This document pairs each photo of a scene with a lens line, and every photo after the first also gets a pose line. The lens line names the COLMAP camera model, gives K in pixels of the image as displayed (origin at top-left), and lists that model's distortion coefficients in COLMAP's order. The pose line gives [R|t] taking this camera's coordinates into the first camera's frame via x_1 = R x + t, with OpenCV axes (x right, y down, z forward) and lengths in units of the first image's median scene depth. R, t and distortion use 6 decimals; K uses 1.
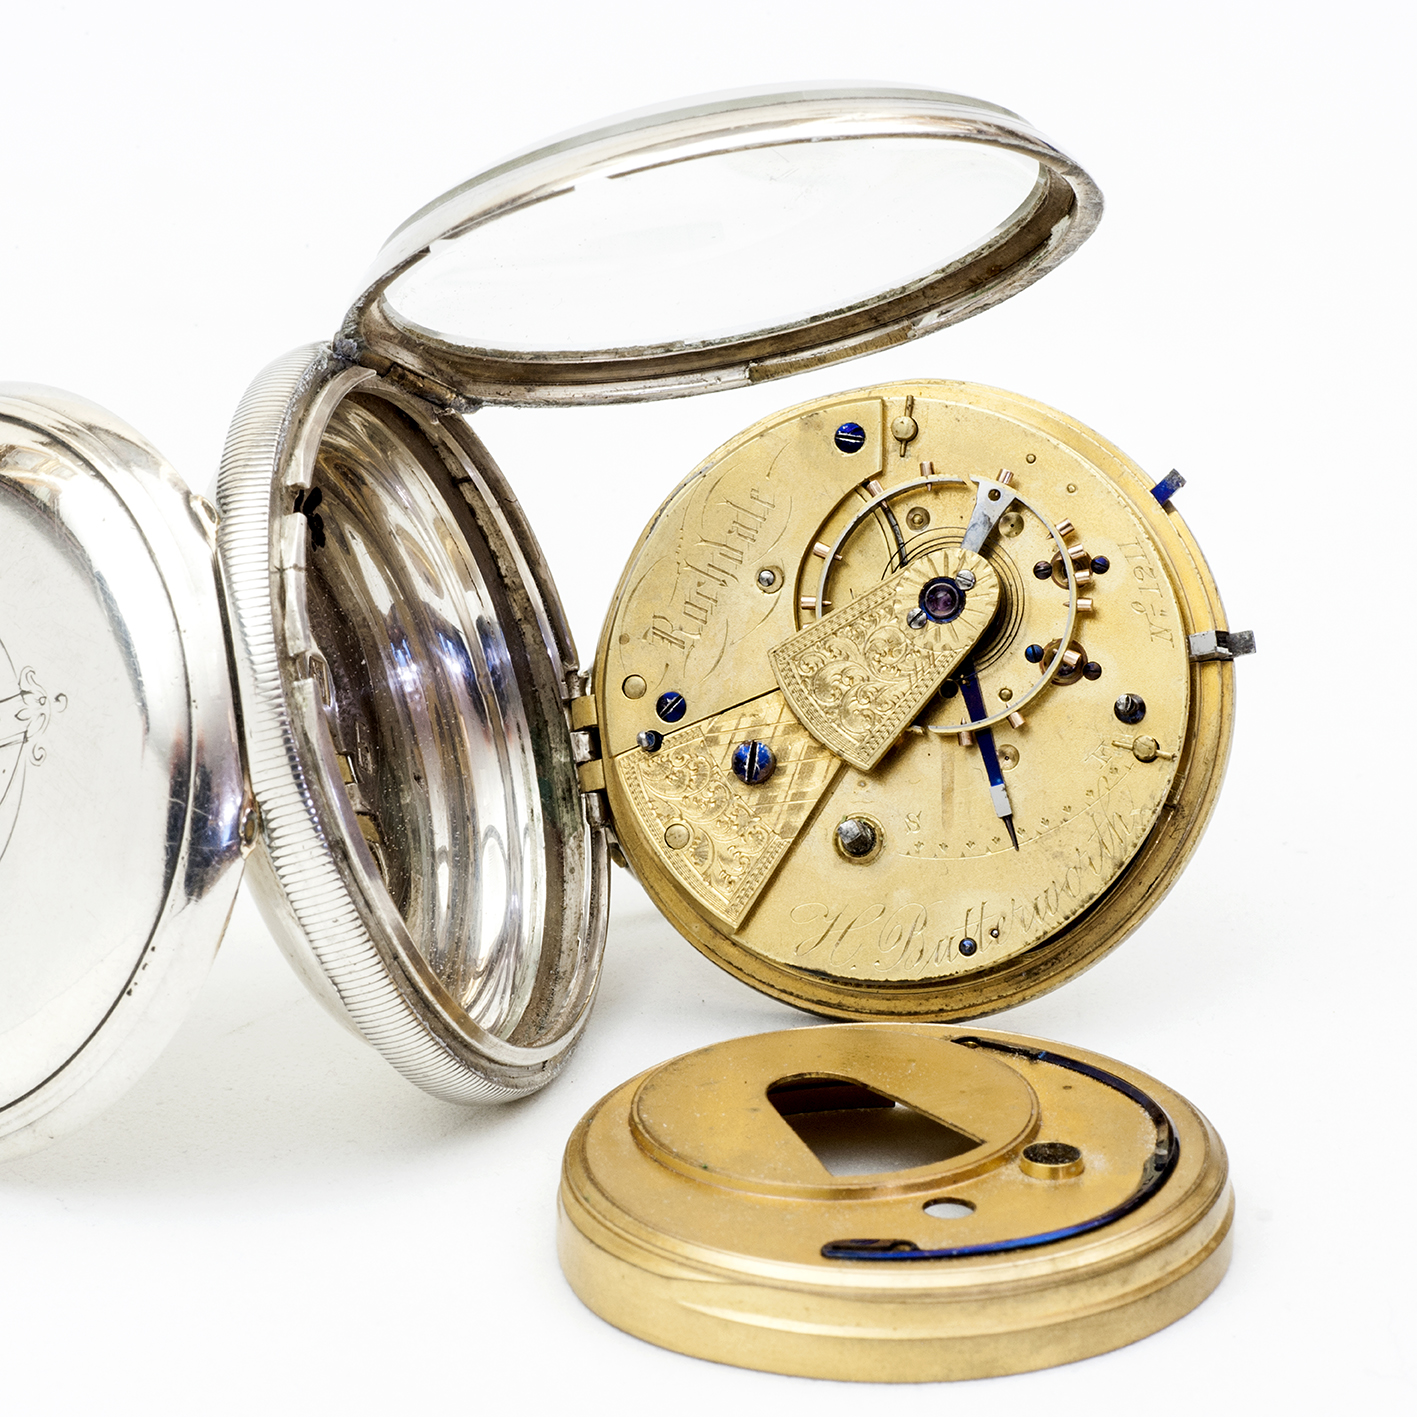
lens RADIAL K [[7290.3, 0, 707.5], [0, 7290.3, 687.5], [0, 0, 1]] dist [0.360712, 2.473014]
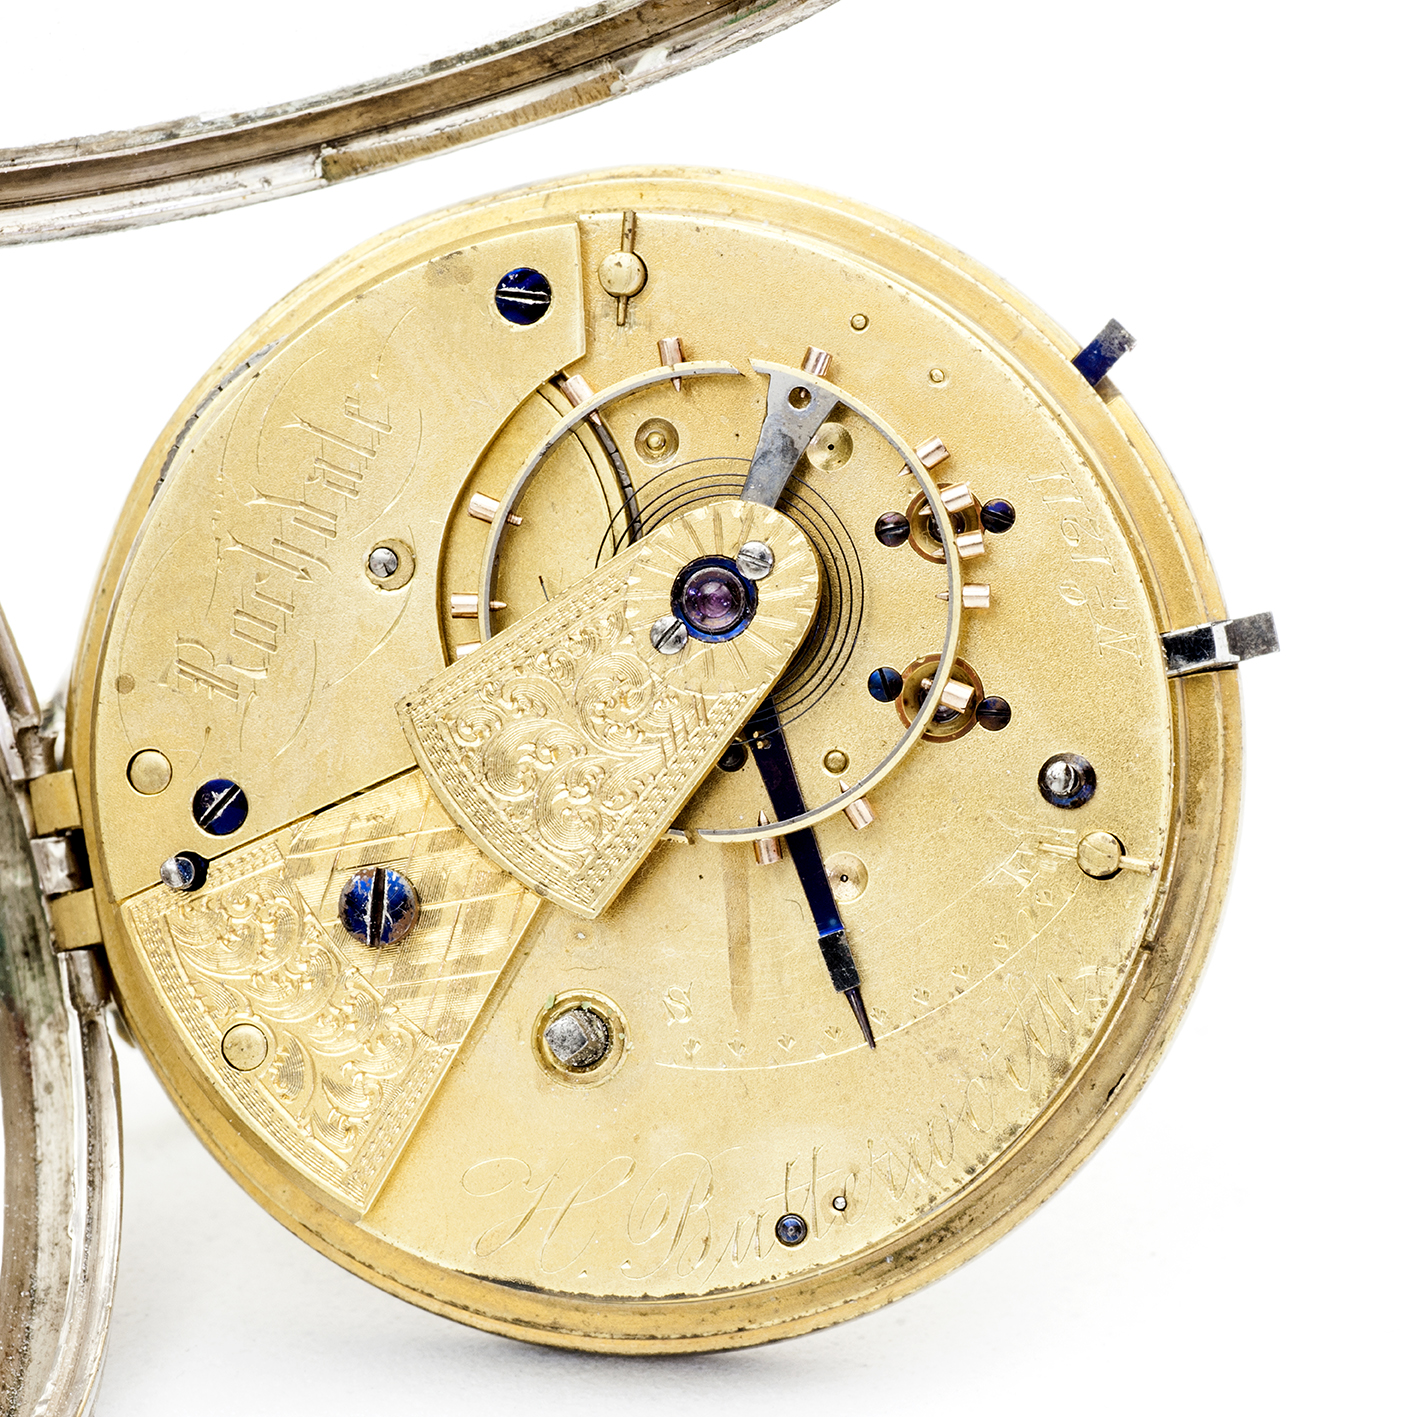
lens RADIAL K [[7290.3, 0, 707.5], [0, 7290.3, 687.5], [0, 0, 1]] dist [0.360712, 2.473014]
pose [[0.994337, -0.056822, 0.089810, -0.017314], [0.046076, 0.992004, 0.117496, -0.068762], [-0.095768, -0.112693, 0.989004, 0.459837]]
